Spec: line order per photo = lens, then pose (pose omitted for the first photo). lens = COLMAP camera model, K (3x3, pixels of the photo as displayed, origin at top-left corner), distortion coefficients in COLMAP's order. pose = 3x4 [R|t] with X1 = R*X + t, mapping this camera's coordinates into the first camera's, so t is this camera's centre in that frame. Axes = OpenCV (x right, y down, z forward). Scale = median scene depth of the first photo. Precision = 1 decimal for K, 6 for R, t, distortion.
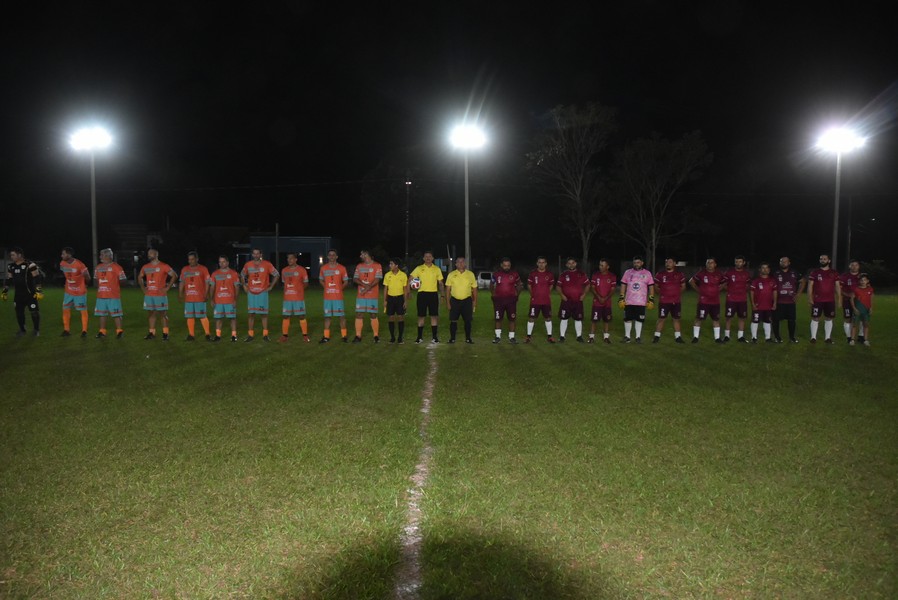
lens RADIAL K [[692.0, 0, 448.0], [0, 692.0, 331.6], [0, 0, 1]] dist [-0.040626, 0.013982]
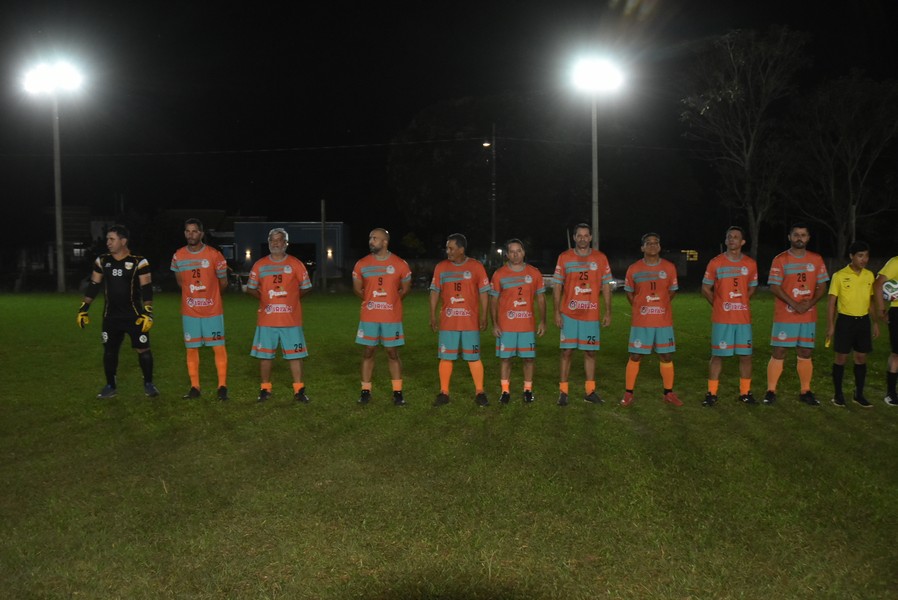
lens RADIAL K [[855.1, 0, 433.0], [0, 855.1, 334.1], [0, 0, 1]] dist [-0.025462, 0.000000]
pose [[0.999615, -0.009897, 0.025927, -0.401725], [0.010130, 0.999909, -0.008877, -0.033991], [-0.025837, 0.009137, 0.999624, 0.351789]]
